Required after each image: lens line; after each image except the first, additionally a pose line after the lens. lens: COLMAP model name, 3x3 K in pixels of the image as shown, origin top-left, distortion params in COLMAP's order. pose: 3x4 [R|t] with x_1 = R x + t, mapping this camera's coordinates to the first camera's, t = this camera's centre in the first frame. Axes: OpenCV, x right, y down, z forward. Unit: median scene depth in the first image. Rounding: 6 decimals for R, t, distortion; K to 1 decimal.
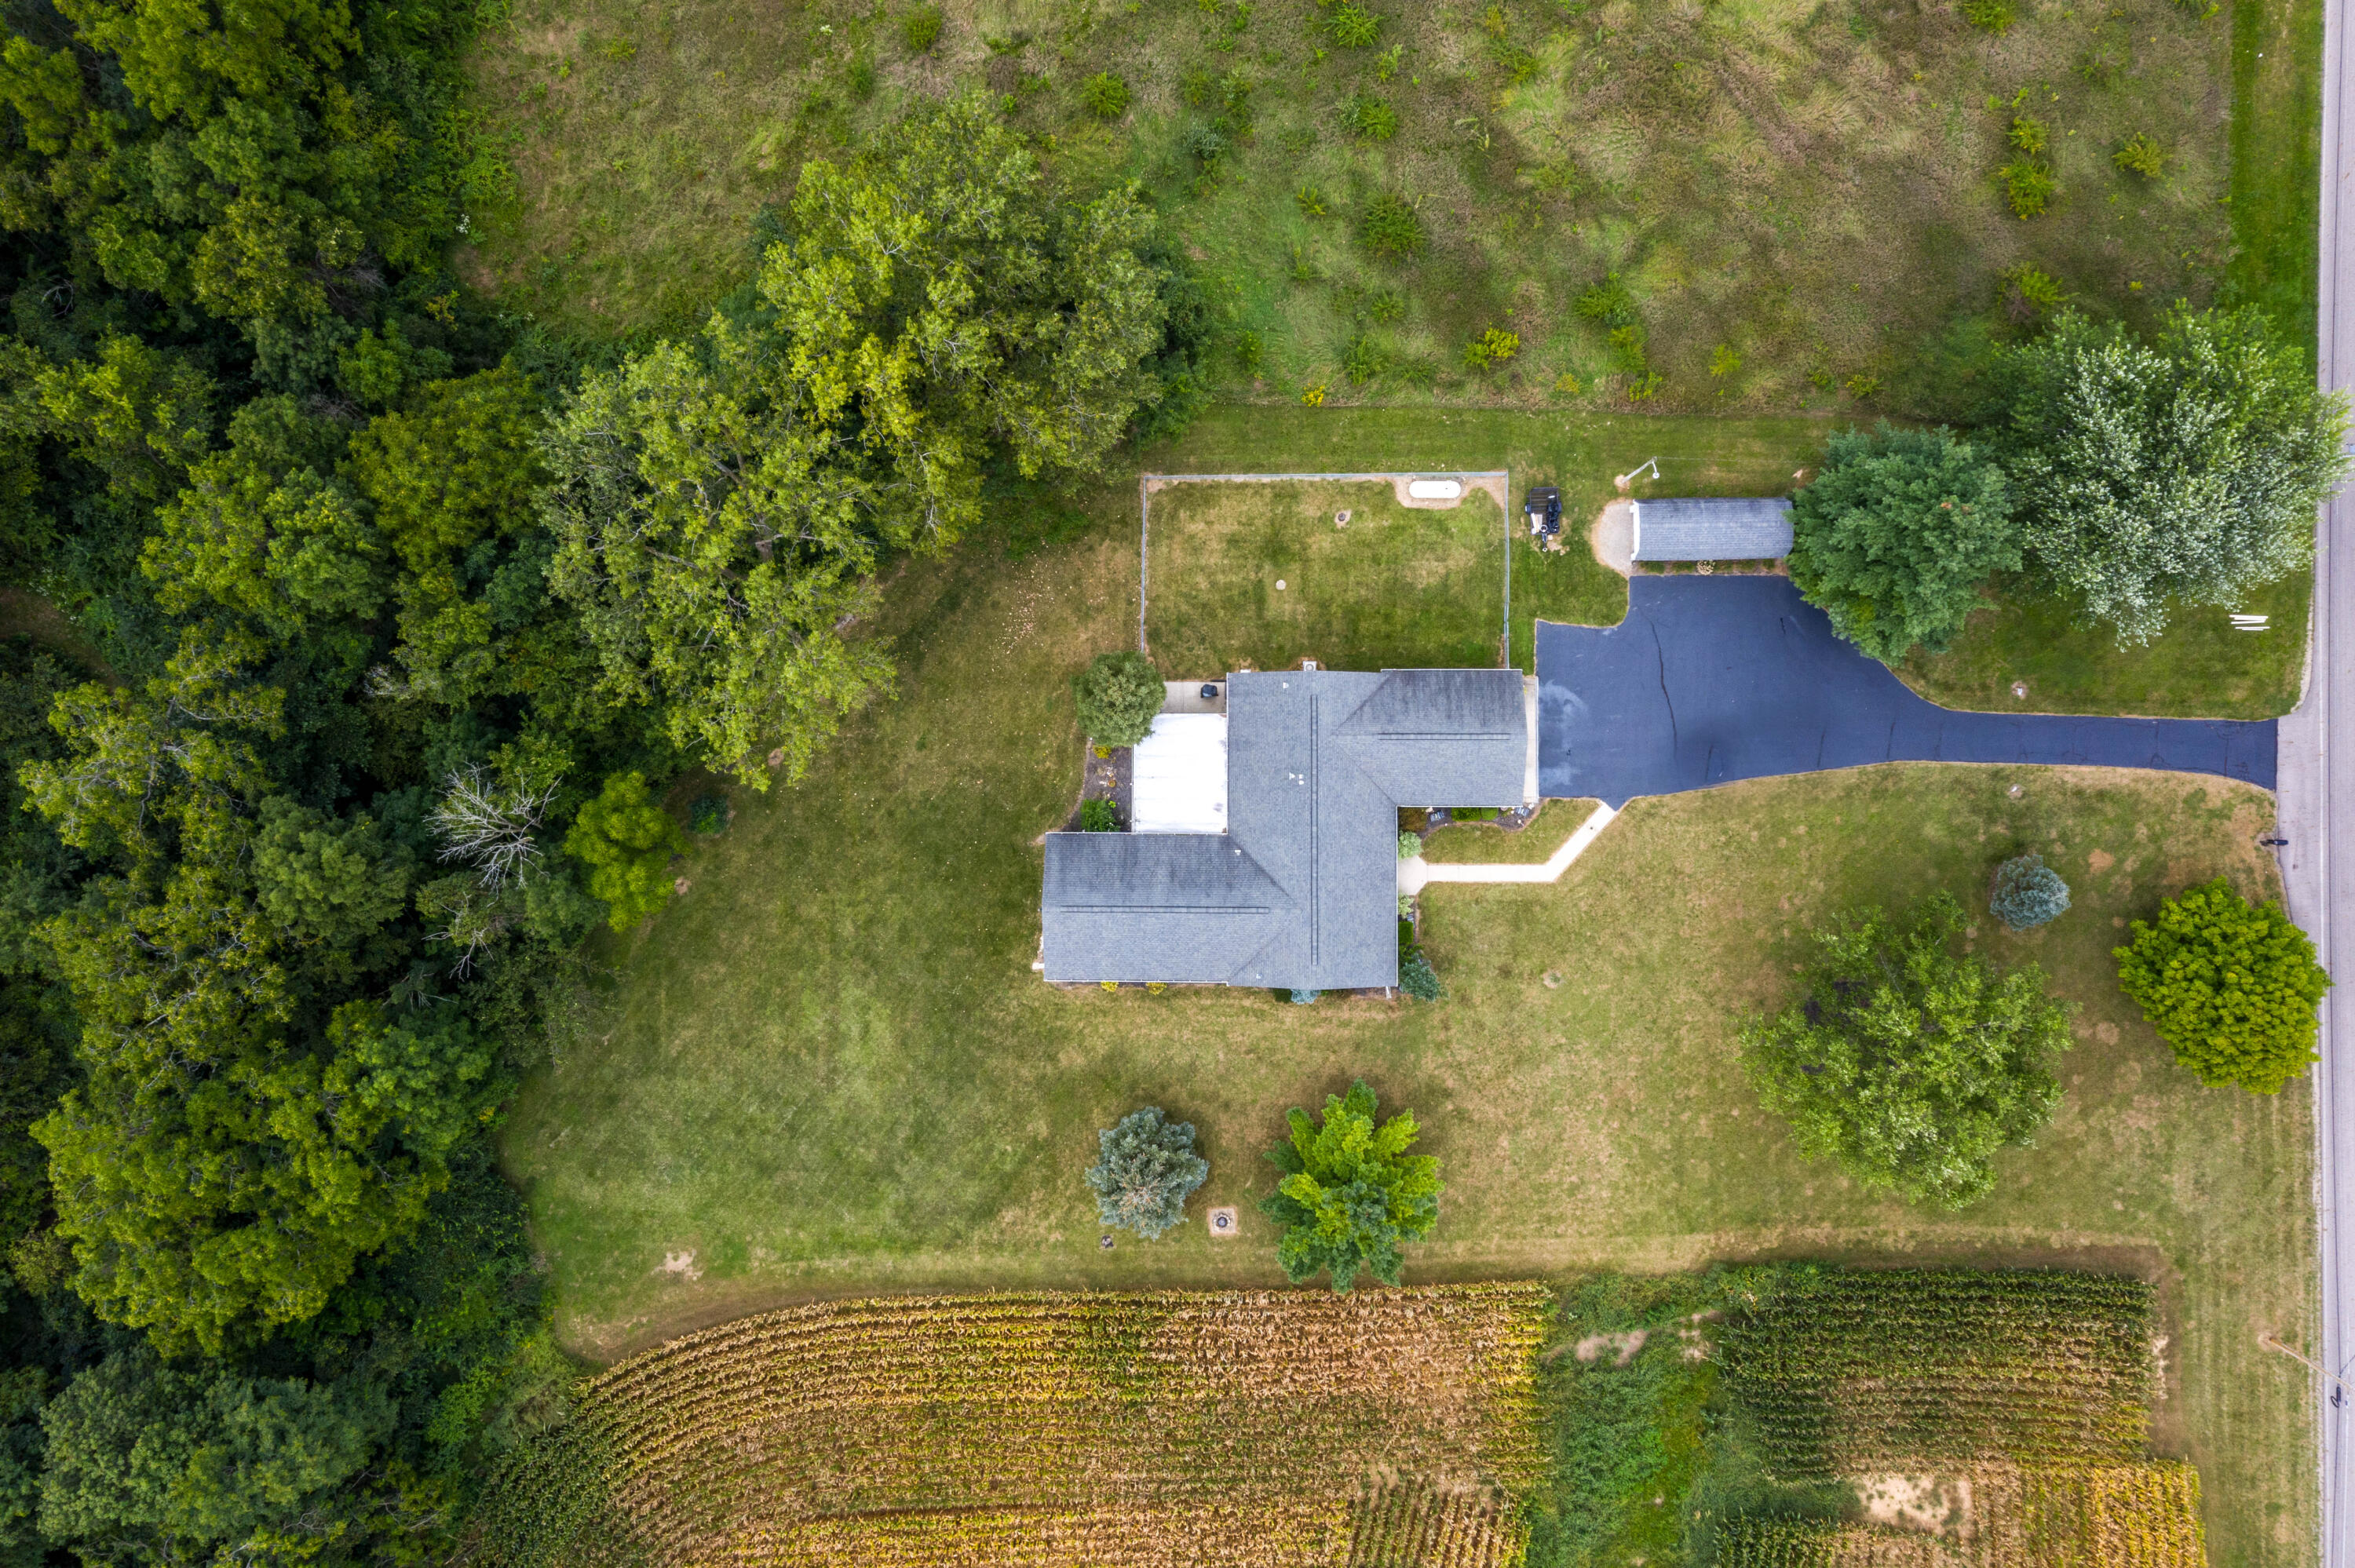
lens RADIAL K [[1890.1, 0, 1158.0], [0, 1890.1, 735.5], [0, 0, 1]] dist [0.001340, -0.007861]
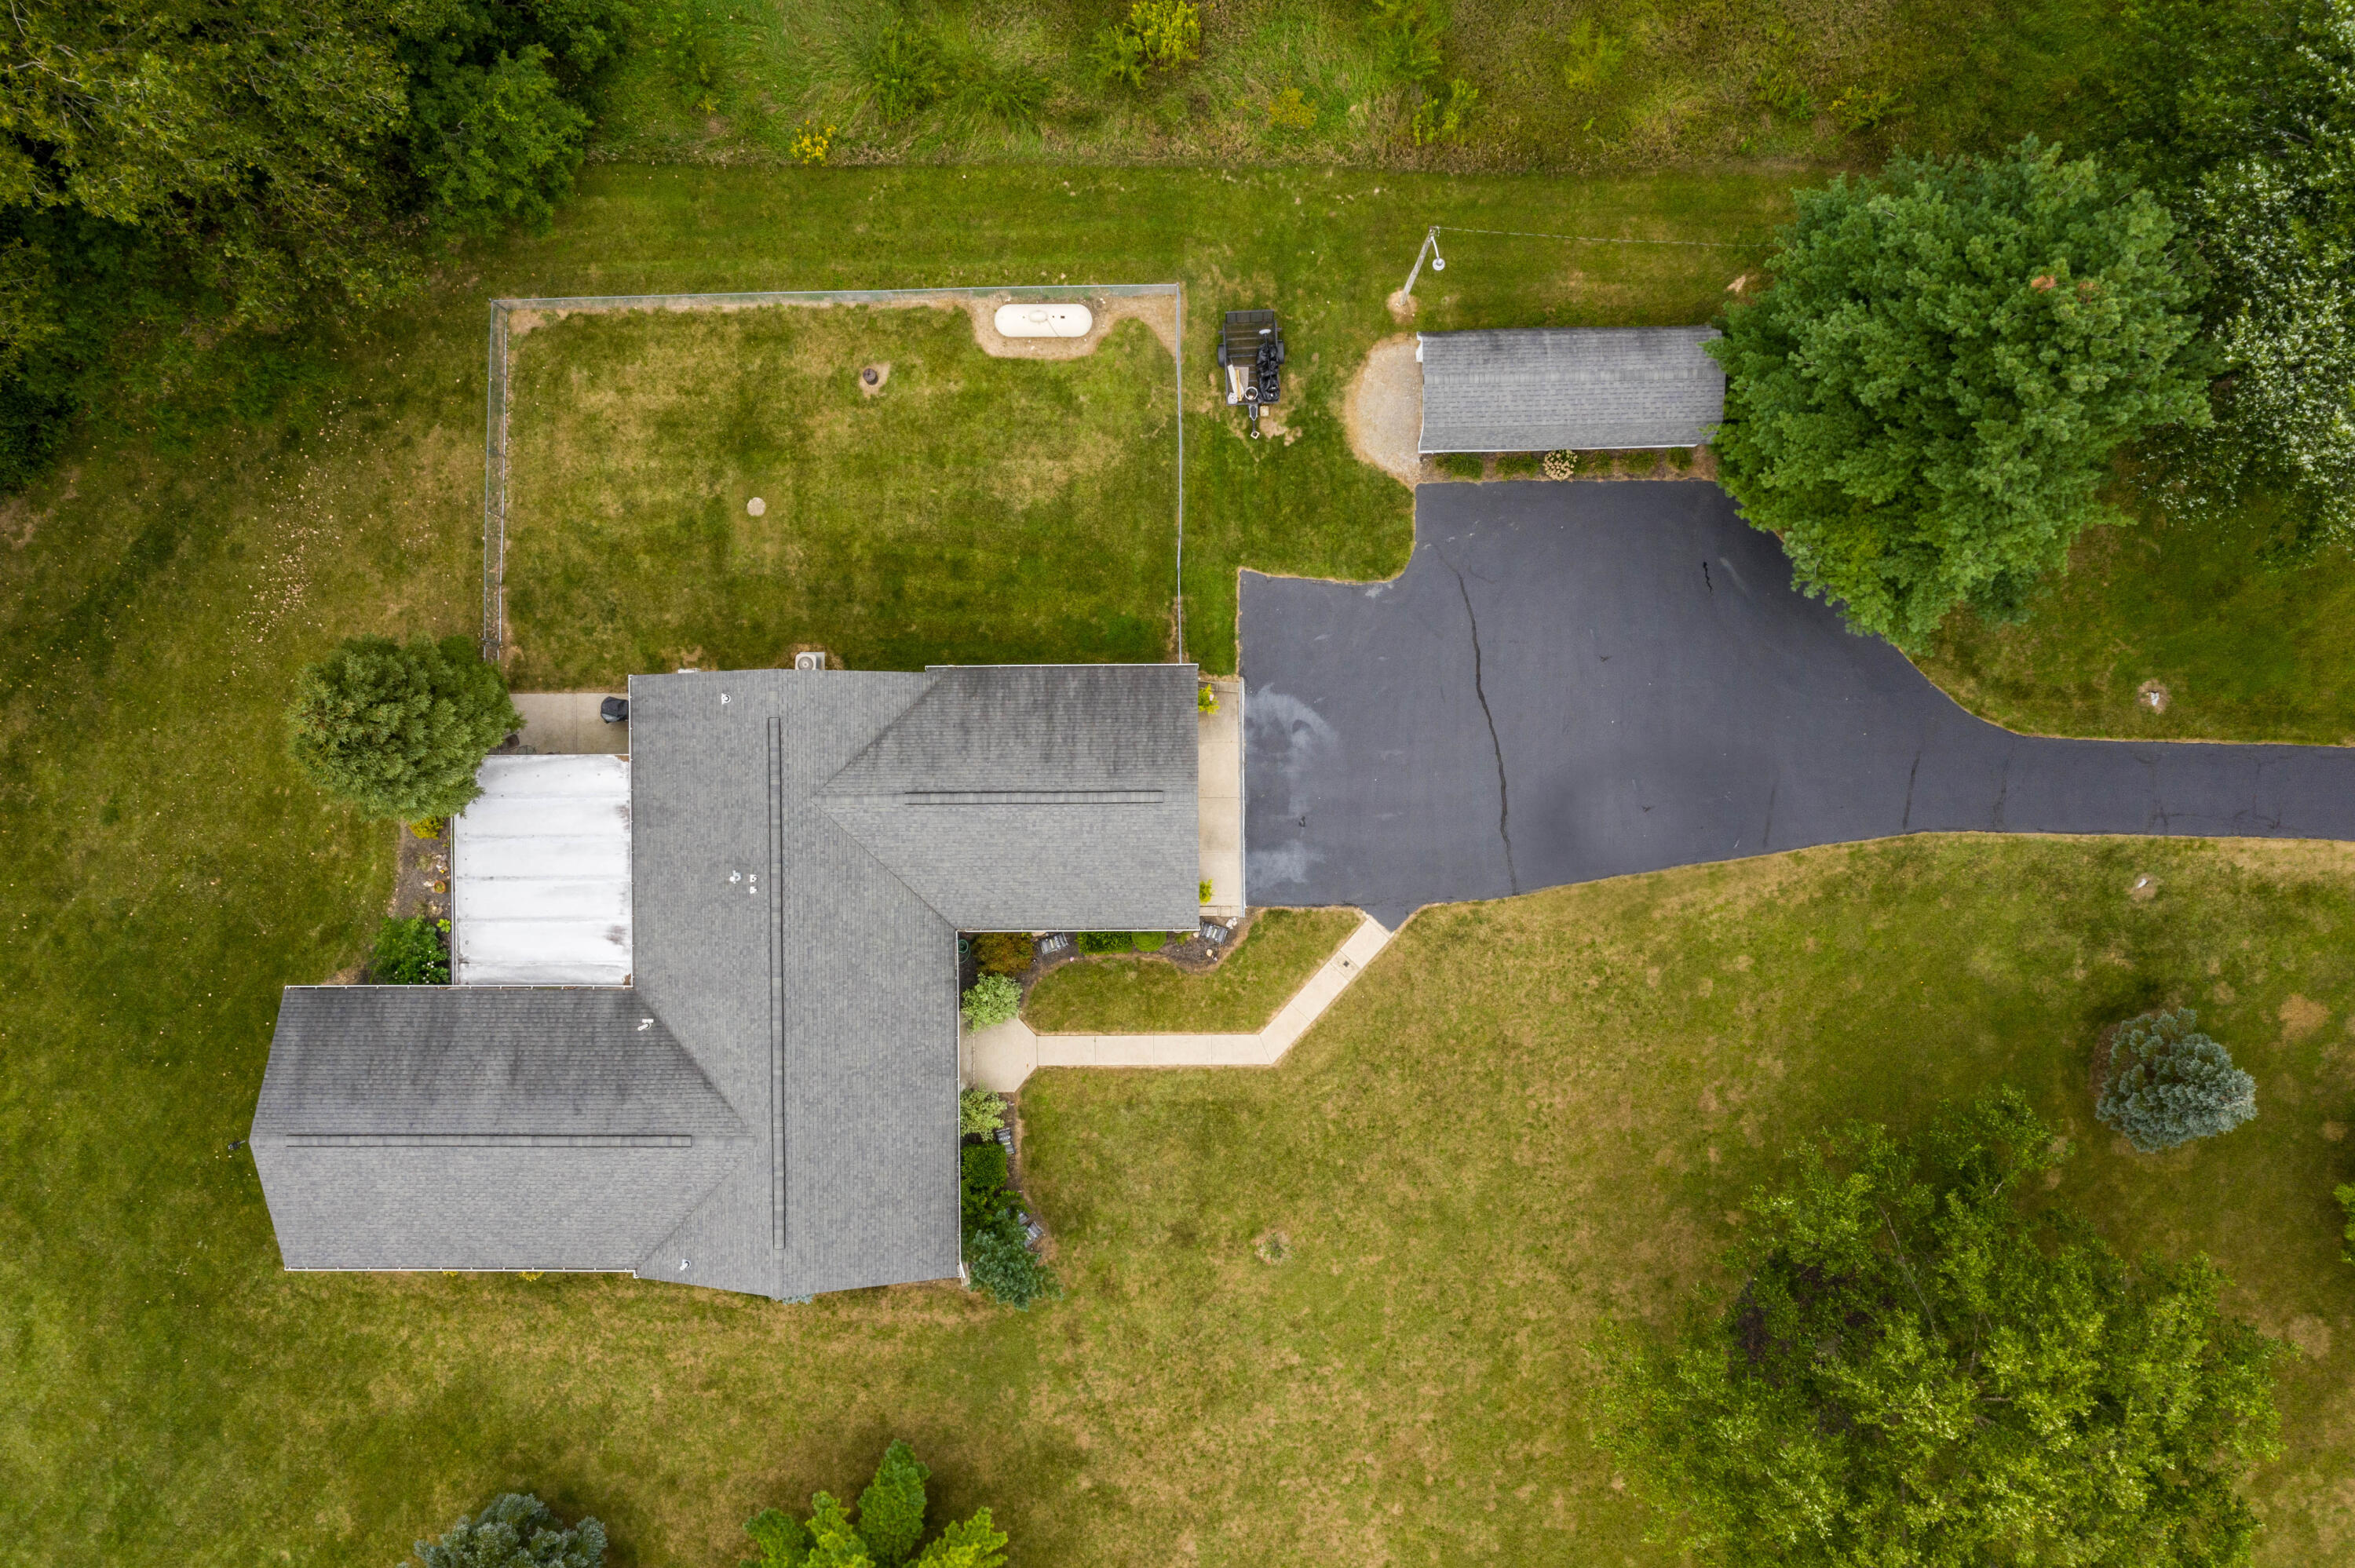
lens RADIAL K [[1890.1, 0, 1179.2], [0, 1890.1, 817.8], [0, 0, 1]] dist [0.001340, -0.007861]
pose [[0.999946, -0.008100, 0.006483, 0.179380], [0.007838, 0.999188, 0.039516, -0.013087], [-0.006797, -0.039463, 0.999198, 0.472464]]
